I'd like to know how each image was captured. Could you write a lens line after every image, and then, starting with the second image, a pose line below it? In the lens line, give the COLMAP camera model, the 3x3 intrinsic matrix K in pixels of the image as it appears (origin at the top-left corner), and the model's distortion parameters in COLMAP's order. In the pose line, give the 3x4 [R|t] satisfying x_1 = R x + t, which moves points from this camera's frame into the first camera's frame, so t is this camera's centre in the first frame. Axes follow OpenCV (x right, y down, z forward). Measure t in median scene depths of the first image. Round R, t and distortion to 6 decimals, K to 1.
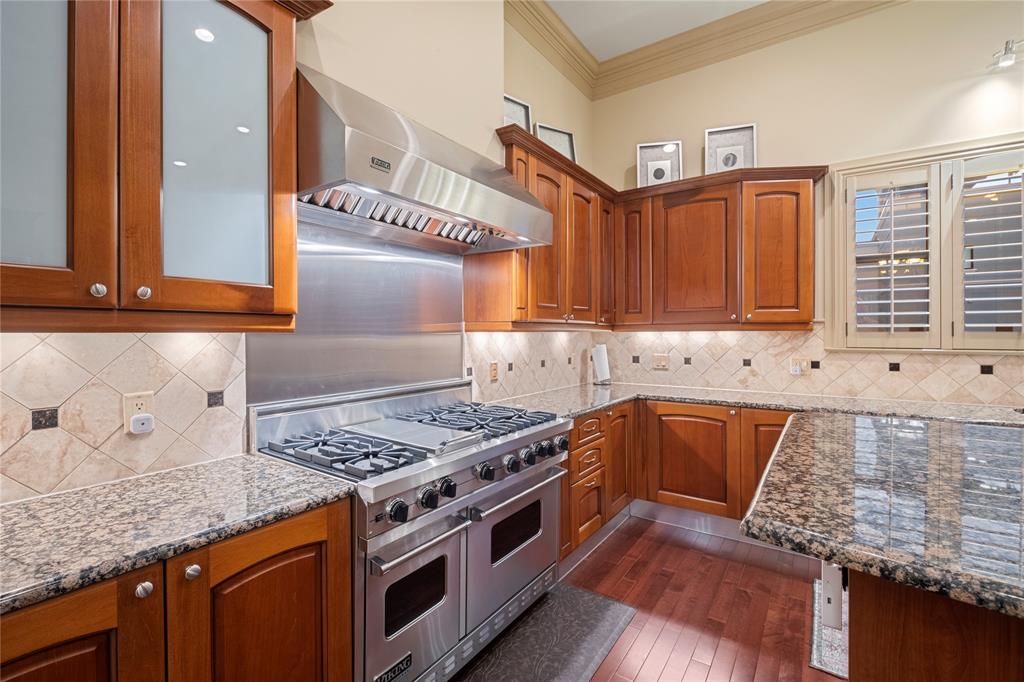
lens RADIAL K [[456.7, 0, 512.0], [0, 456.7, 341.0], [0, 0, 1]] dist [-0.001222, -0.000384]
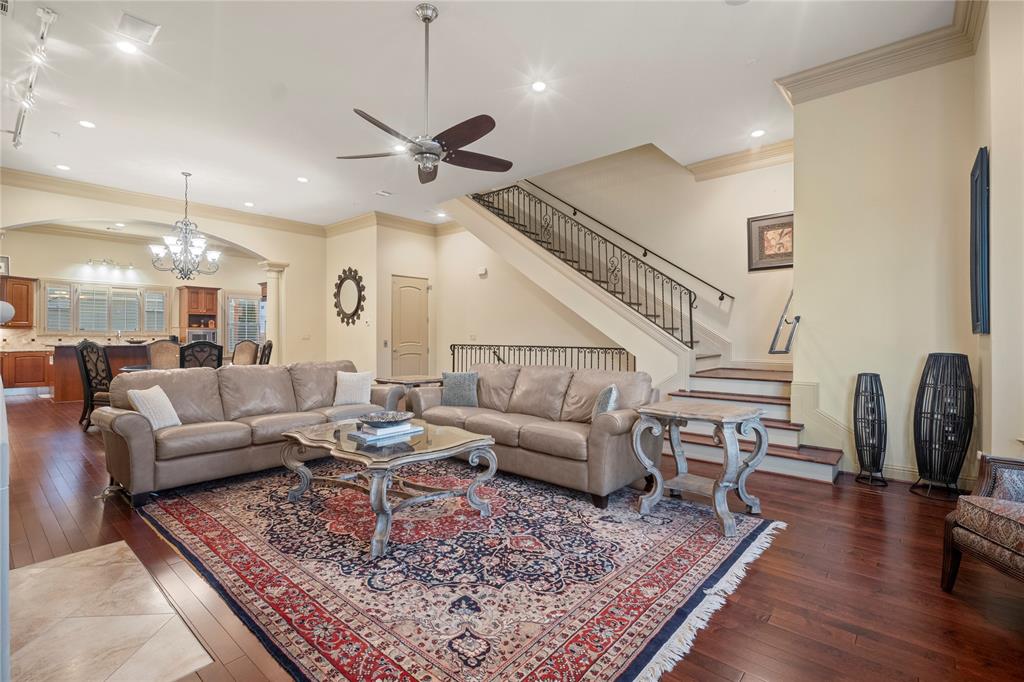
lens RADIAL K [[463.2, 0, 512.0], [0, 463.2, 341.0], [0, 0, 1]] dist [0.000426, -0.000992]
pose [[0.097012, -0.005850, 0.995266, -2.171761], [0.012958, 0.999905, 0.004614, 0.086745], [-0.995199, 0.012449, 0.097079, -2.569159]]
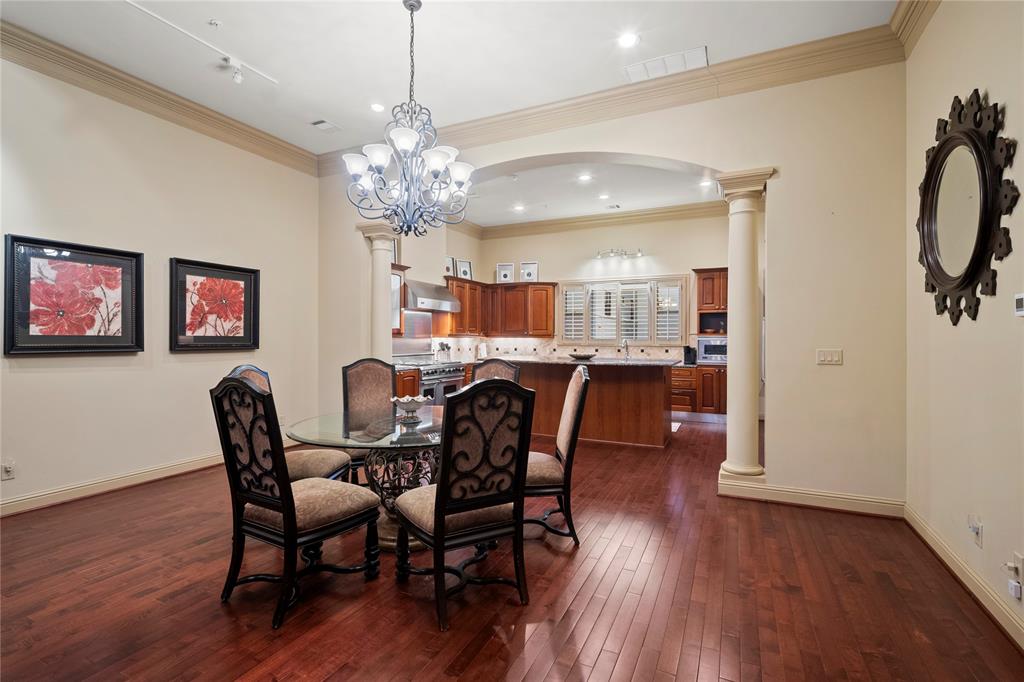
lens RADIAL K [[471.1, 0, 512.0], [0, 471.1, 341.0], [0, 0, 1]] dist [-0.001055, -0.000836]
pose [[0.987043, 0.007147, 0.160294, -0.070863], [-0.005519, 0.999929, -0.010603, 0.028652], [-0.160358, 0.009581, 0.987012, -1.865706]]
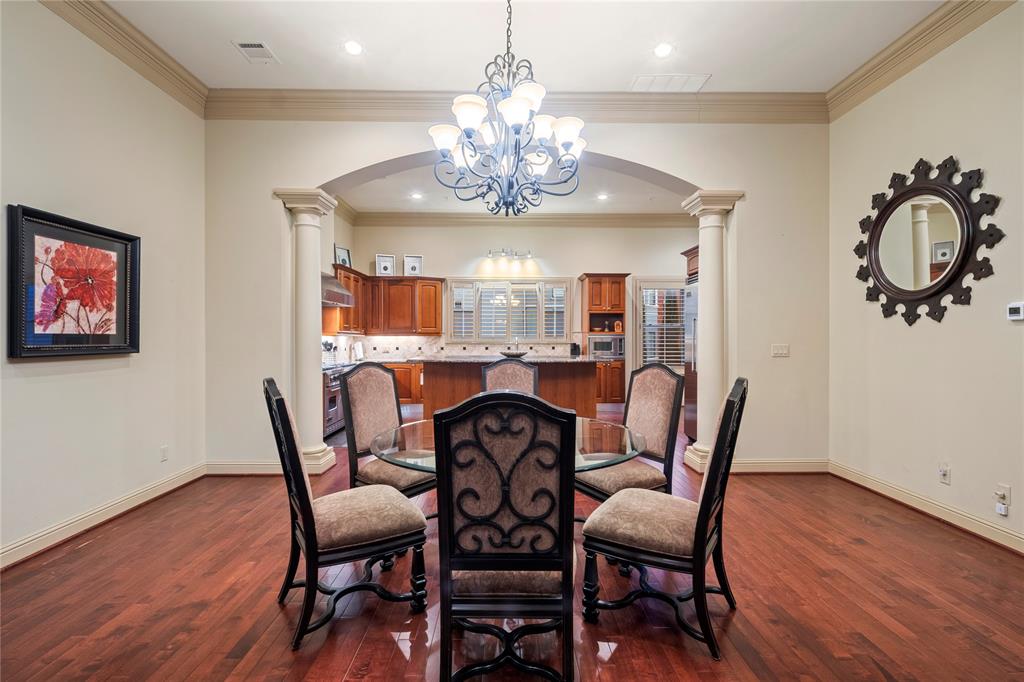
lens RADIAL K [[463.2, 0, 512.0], [0, 463.2, 341.0], [0, 0, 1]] dist [0.000426, -0.000992]
pose [[0.812920, -0.000096, 0.582376, -0.617653], [0.004970, 0.999965, -0.006772, 0.027477], [-0.582354, 0.008399, 0.812892, -1.511394]]
